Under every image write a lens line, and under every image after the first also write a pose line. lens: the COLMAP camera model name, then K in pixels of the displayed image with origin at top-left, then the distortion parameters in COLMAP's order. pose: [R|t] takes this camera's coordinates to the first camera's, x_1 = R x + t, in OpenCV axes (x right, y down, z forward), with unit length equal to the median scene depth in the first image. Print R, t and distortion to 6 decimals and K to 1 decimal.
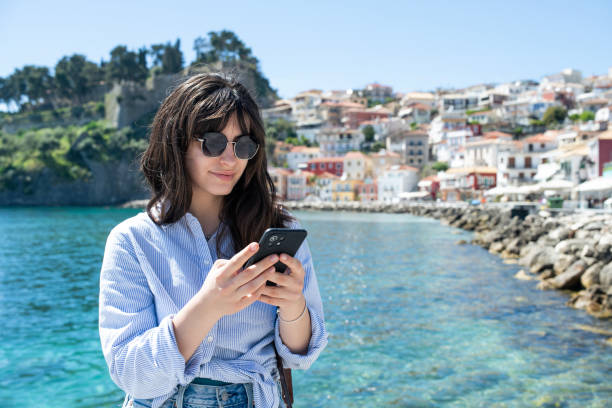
lens RADIAL K [[654.4, 0, 307.4], [0, 654.4, 204.7], [0, 0, 1]] dist [-0.016426, -0.005418]
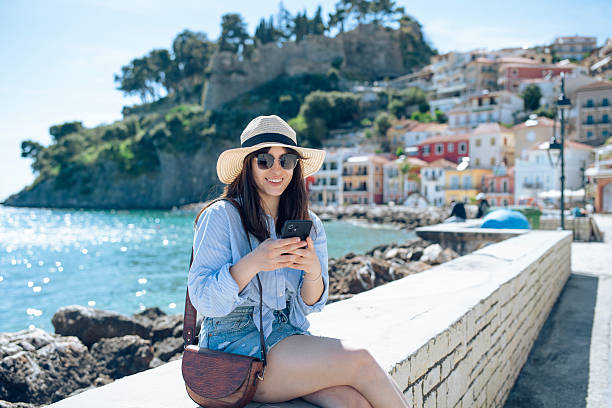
lens RADIAL K [[629.2, 0, 311.6], [0, 629.2, 203.0], [0, 0, 1]] dist [-0.032560, -0.015474]
pose [[0.929527, 0.005898, -0.368707, 0.124696], [-0.007643, 0.999965, -0.003271, -0.004233], [0.368675, 0.005858, 0.929540, 0.381428]]
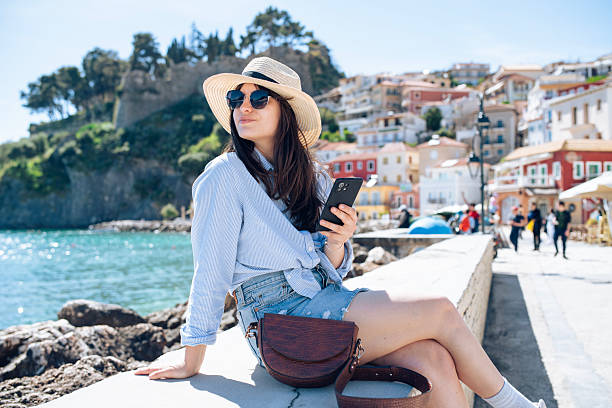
lens RADIAL K [[614.5, 0, 311.4], [0, 614.5, 203.6], [0, 0, 1]] dist [-0.029792, -0.015008]
pose [[0.972887, -0.011632, -0.230988, 0.121808], [0.004654, 0.999517, -0.030730, -0.003233], [0.231234, 0.028822, 0.972471, 0.377358]]
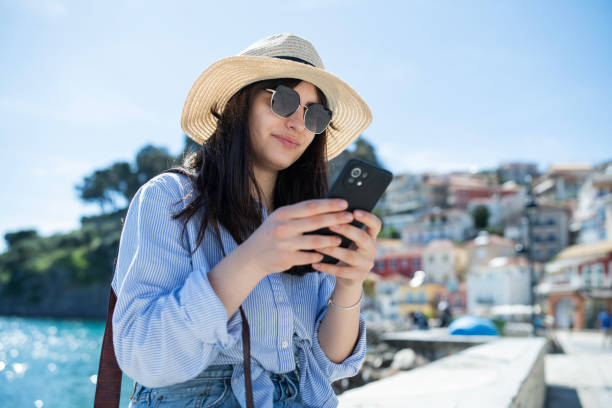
lens RADIAL K [[617.9, 0, 311.3], [0, 617.9, 202.6], [0, 0, 1]] dist [-0.036348, -0.015657]
pose [[0.953509, -0.034509, -0.299382, 0.122343], [-0.023431, 0.981926, -0.187808, -0.003005], [0.300452, 0.186091, 0.935467, 0.385491]]
